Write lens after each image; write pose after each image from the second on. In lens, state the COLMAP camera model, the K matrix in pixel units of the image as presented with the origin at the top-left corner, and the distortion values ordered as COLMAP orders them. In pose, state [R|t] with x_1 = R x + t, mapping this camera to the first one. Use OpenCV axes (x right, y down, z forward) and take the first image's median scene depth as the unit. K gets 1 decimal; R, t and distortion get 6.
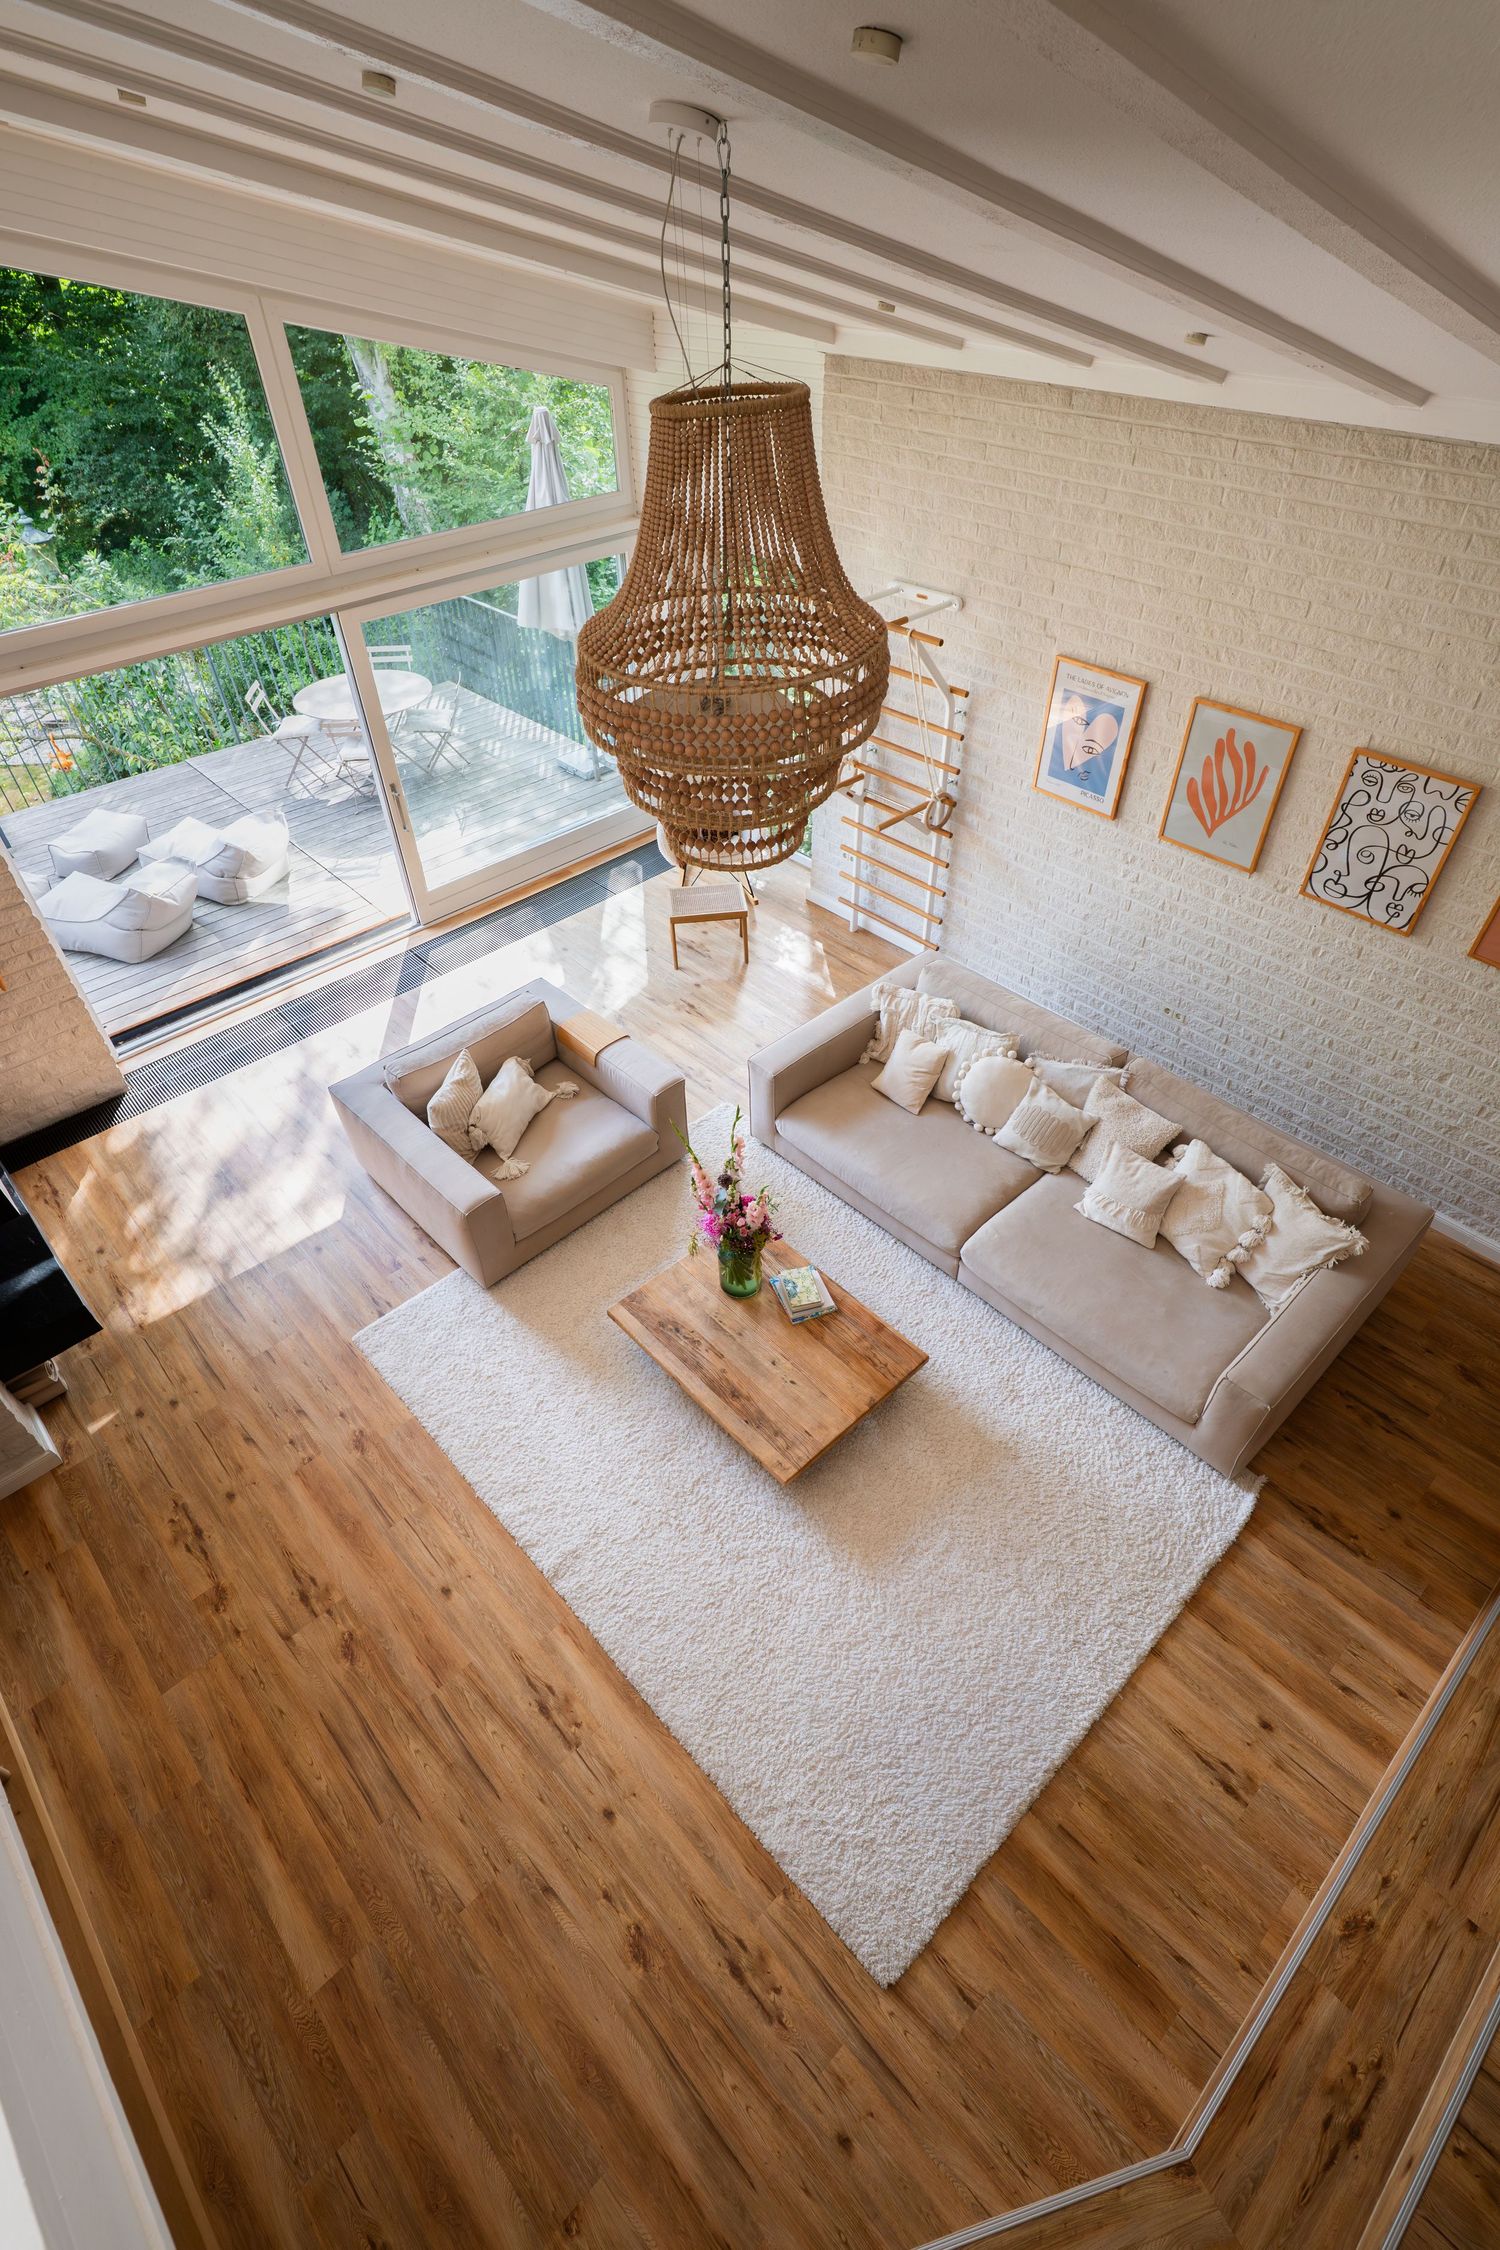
lens RADIAL K [[1077.9, 0, 774.4], [0, 1077.9, 1154.1], [0, 0, 1]] dist [-0.001332, 0.002106]
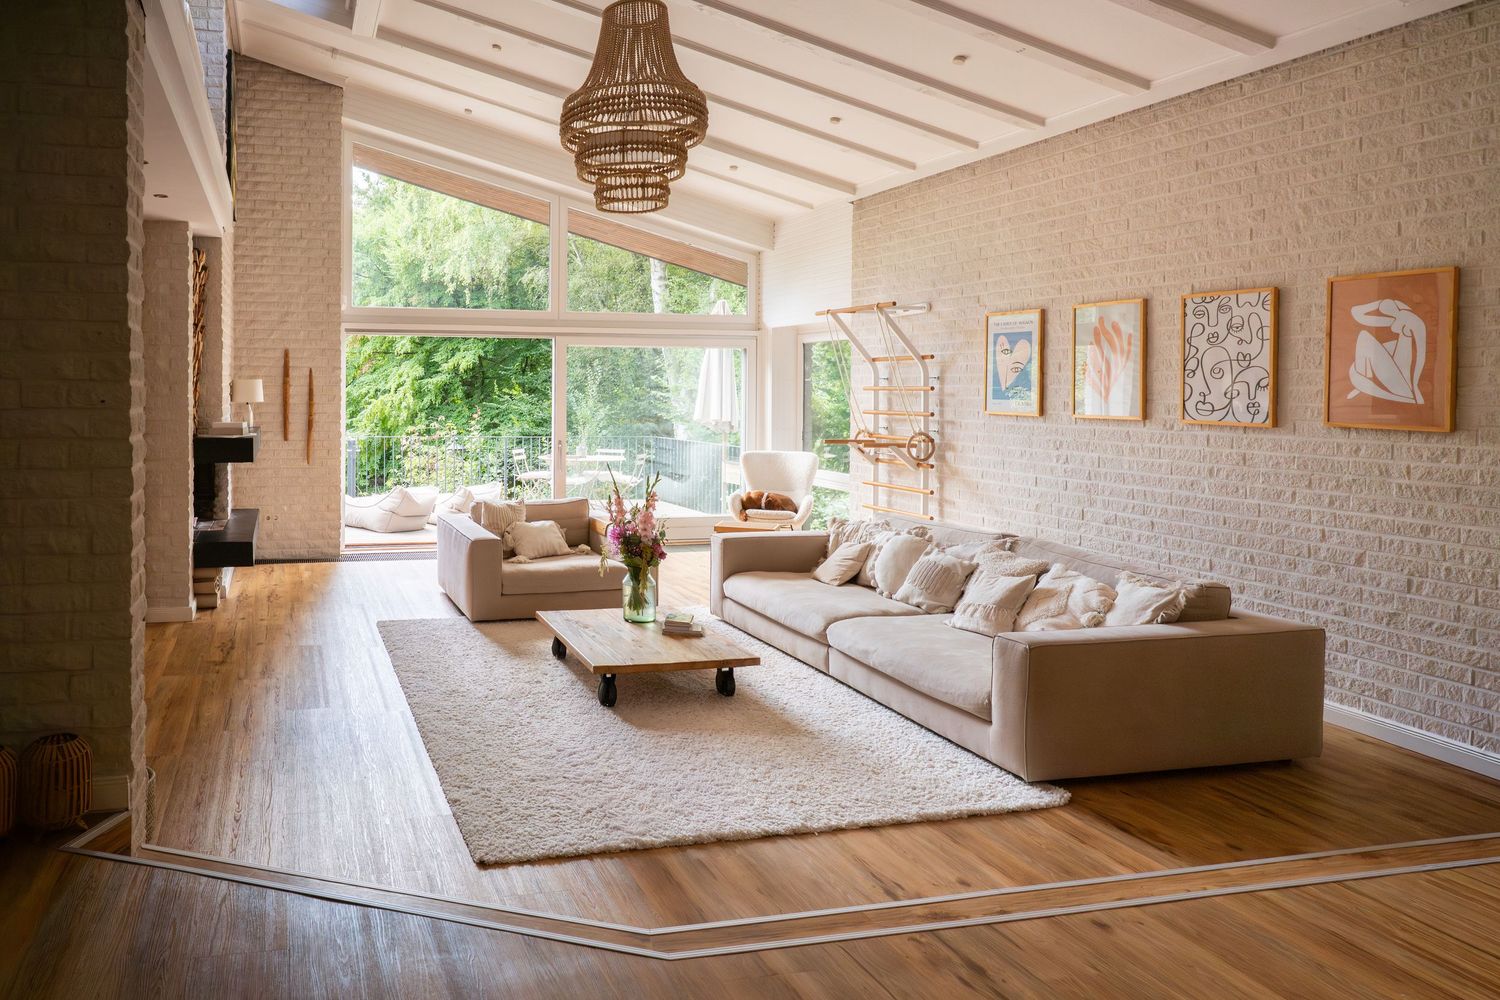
lens RADIAL K [[991.7, 0, 497.1], [0, 991.7, 400.1], [0, 0, 1]] dist [0.002947, -0.002034]
pose [[0.857072, 0.013439, -0.515021, 0.429102], [-0.363188, 0.724777, -0.585486, 0.686117], [0.365407, 0.688853, 0.626066, 0.031582]]
